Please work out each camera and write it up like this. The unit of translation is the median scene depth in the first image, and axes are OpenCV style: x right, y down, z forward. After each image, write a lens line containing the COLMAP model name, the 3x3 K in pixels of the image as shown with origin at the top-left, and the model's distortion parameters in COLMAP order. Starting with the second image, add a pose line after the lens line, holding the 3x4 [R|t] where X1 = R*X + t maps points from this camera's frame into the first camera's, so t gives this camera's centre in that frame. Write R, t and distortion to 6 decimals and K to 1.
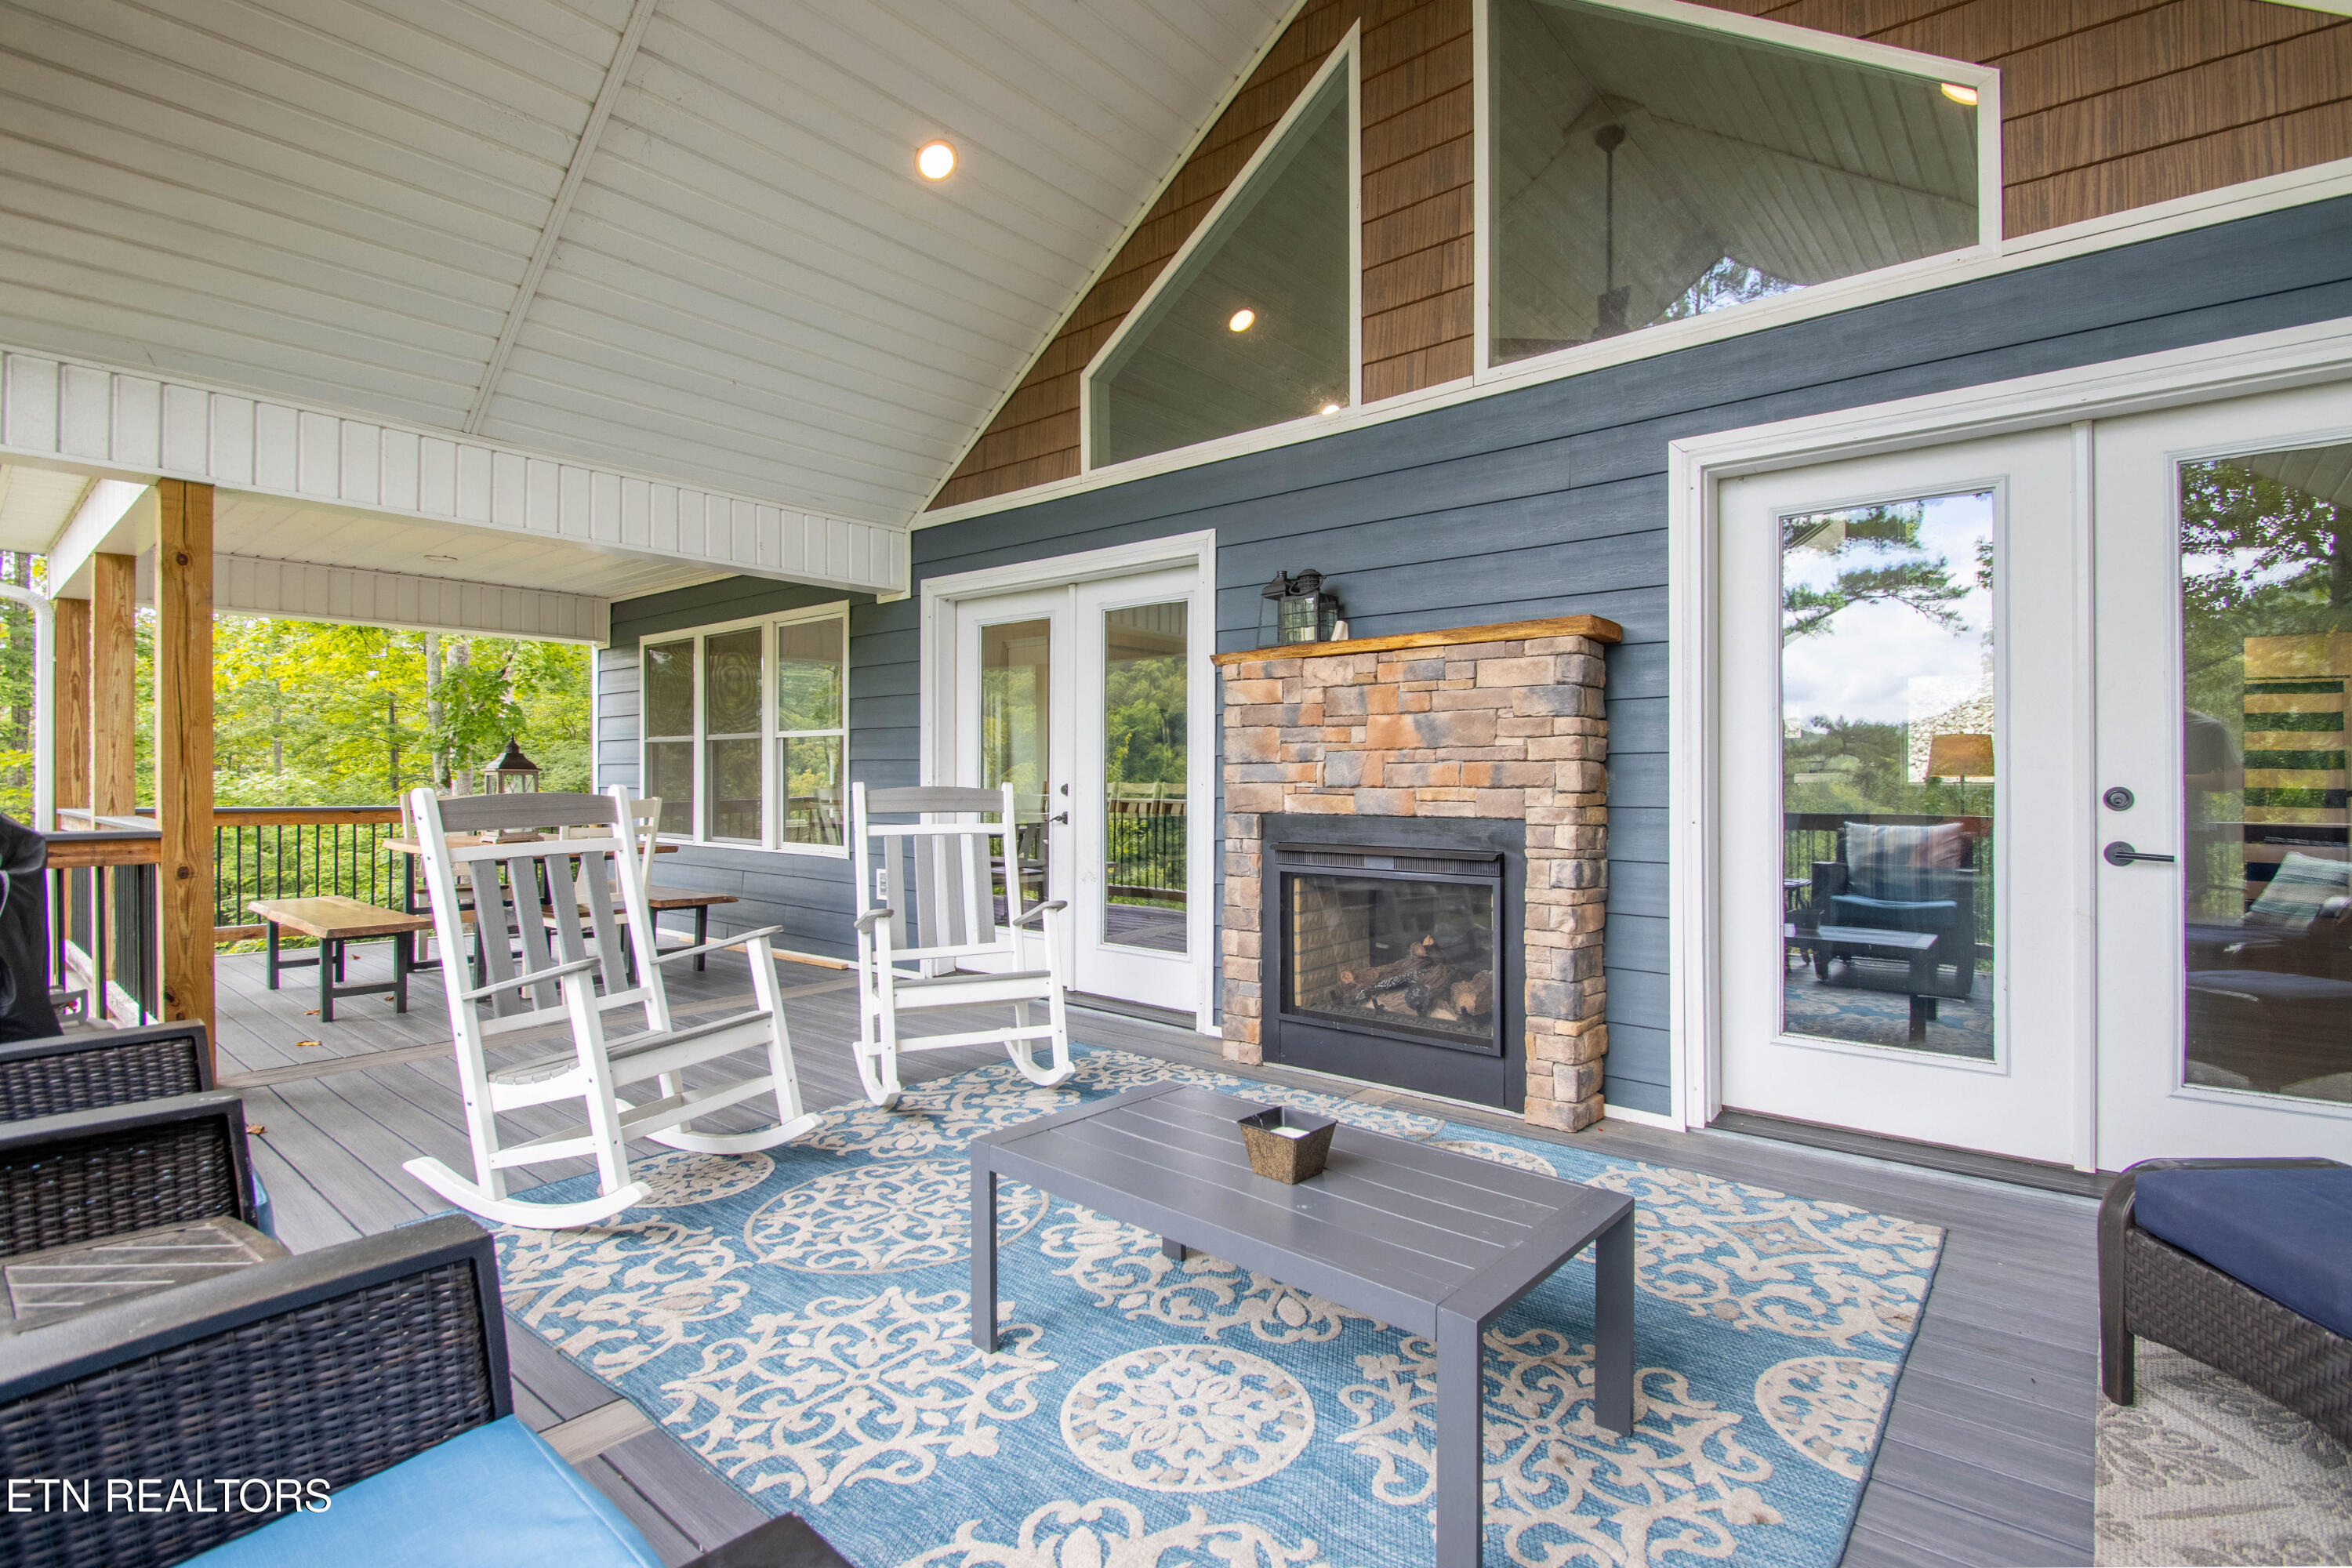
lens RADIAL K [[1130.5, 0, 1175.4], [0, 1130.5, 775.1], [0, 0, 1]] dist [0.000094, -0.001580]
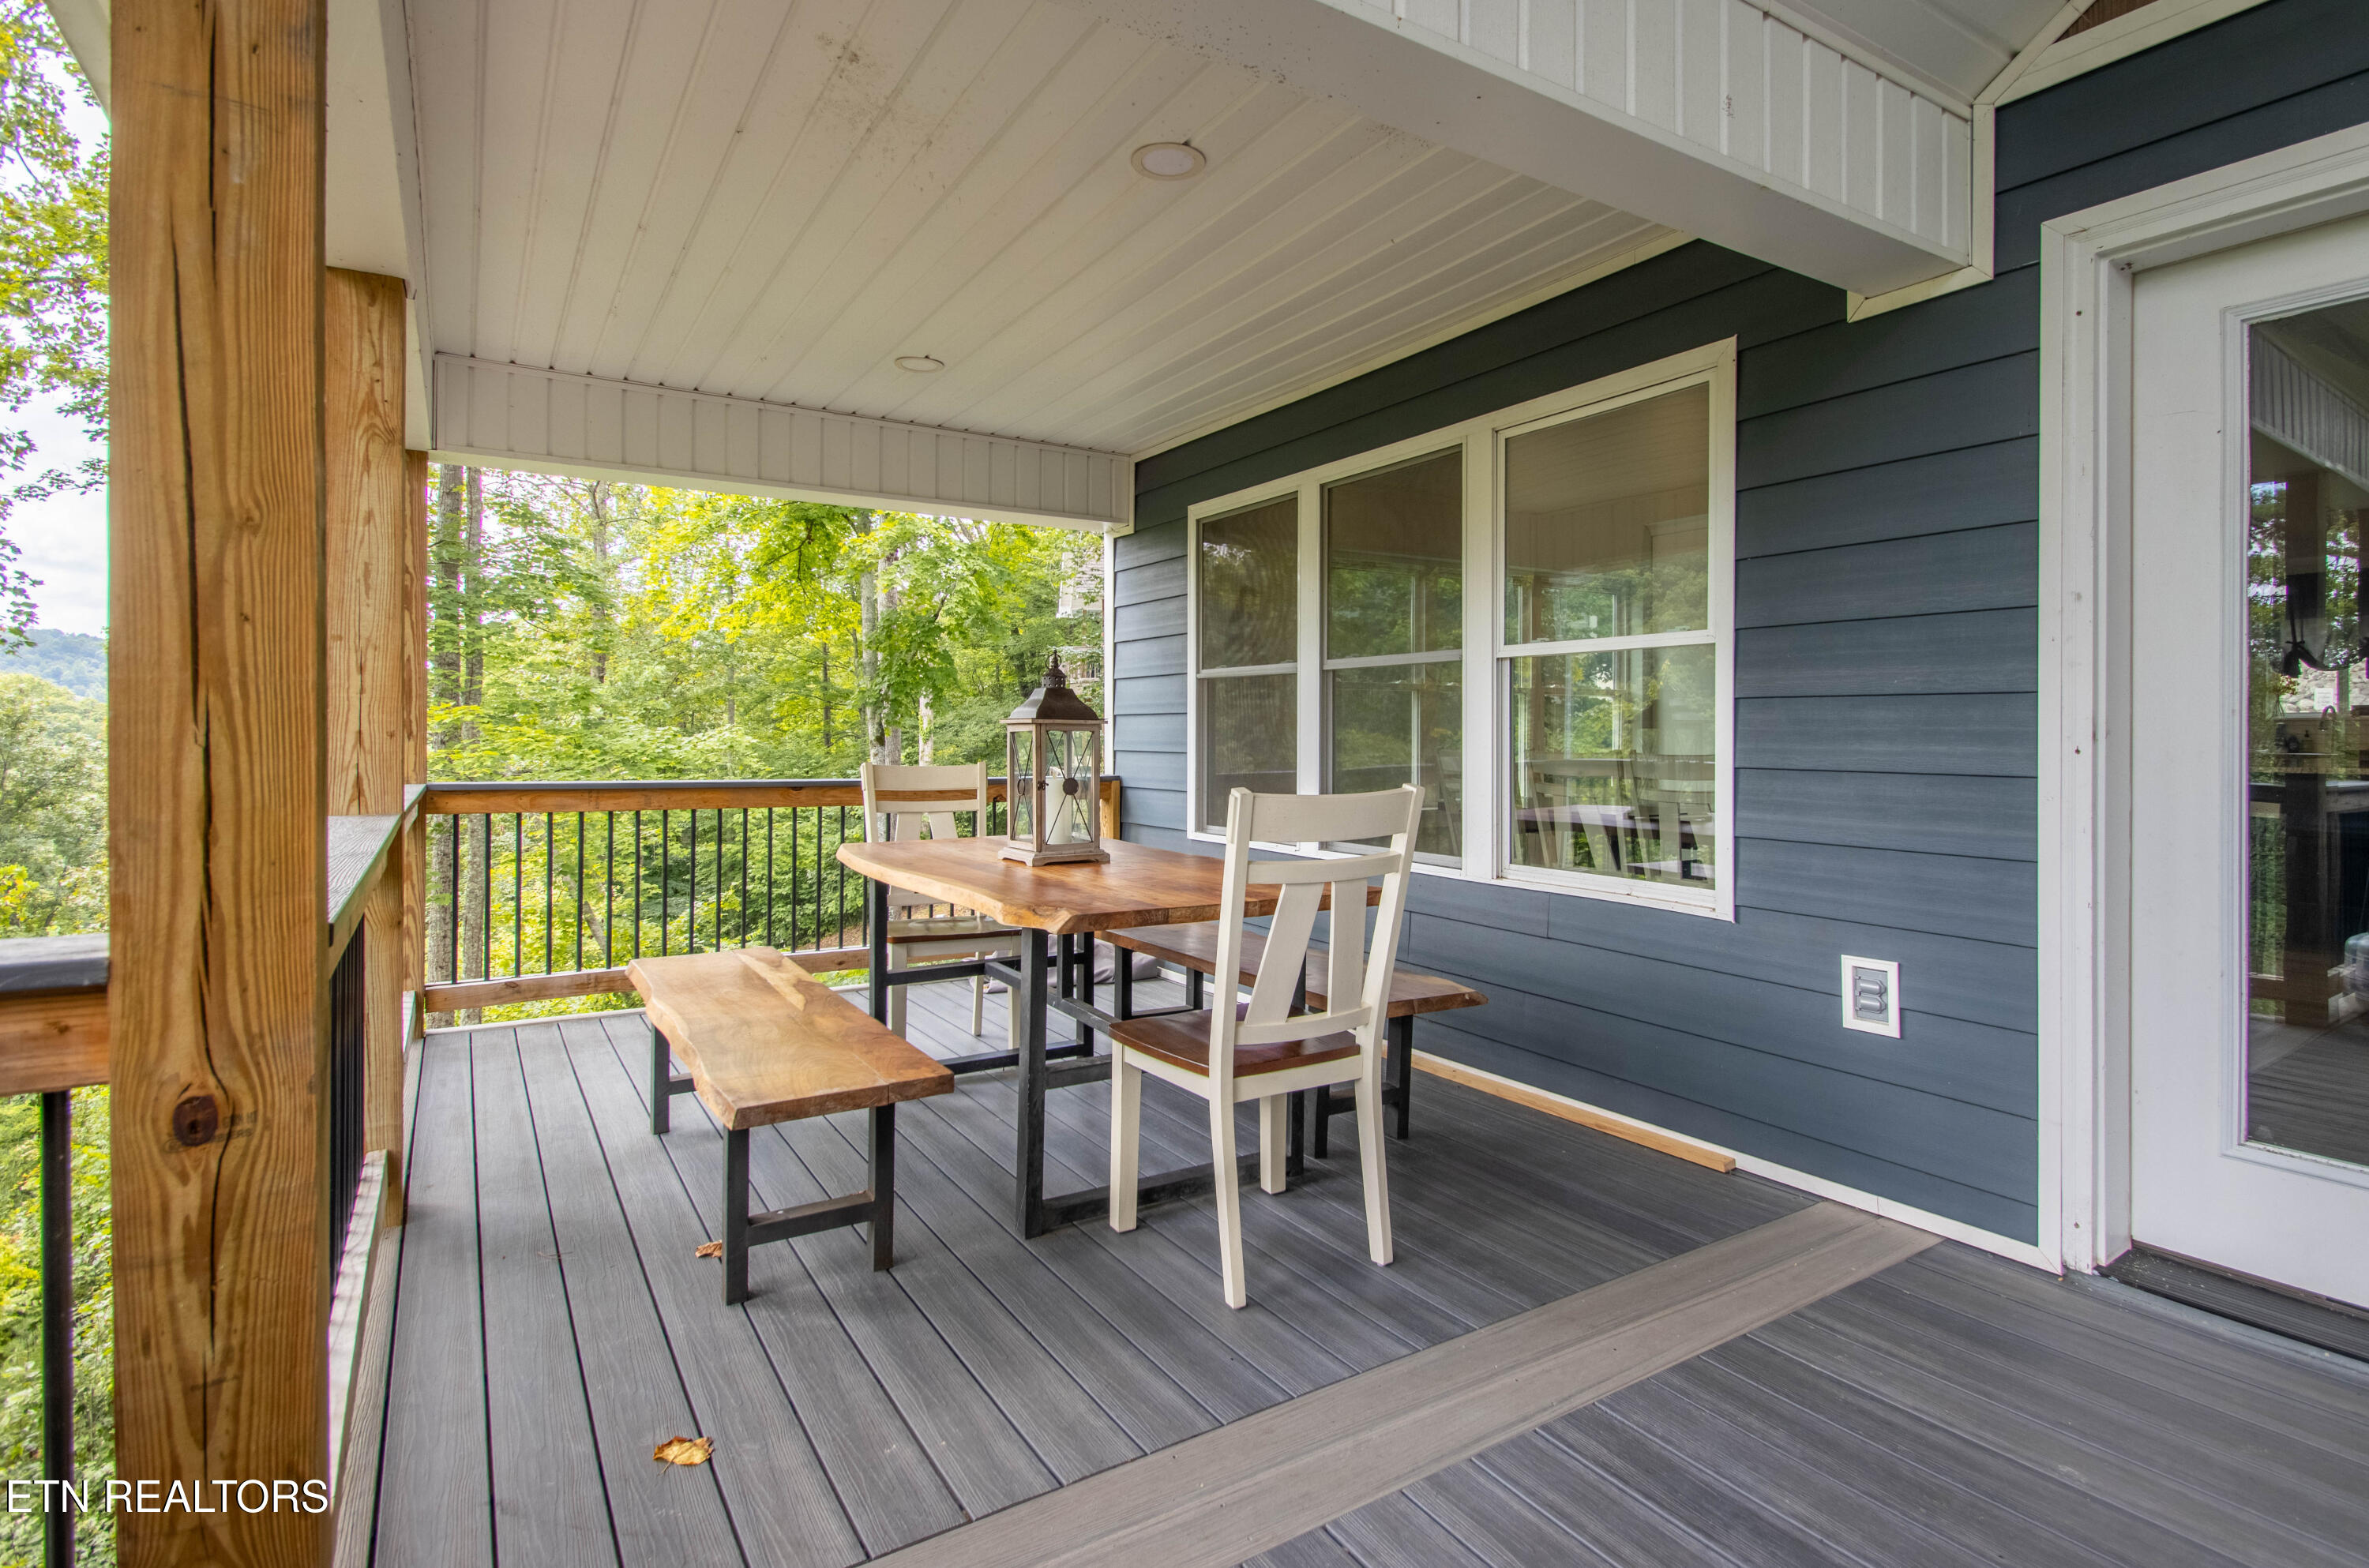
lens RADIAL K [[1138.6, 0, 1172.9], [0, 1138.6, 738.3], [0, 0, 1]] dist [0.000094, -0.001580]
pose [[0.952997, 0.001042, -0.302978, -0.336724], [0.000651, 0.999985, 0.005486, 0.000438], [0.302979, -0.005425, 0.952982, 0.466334]]
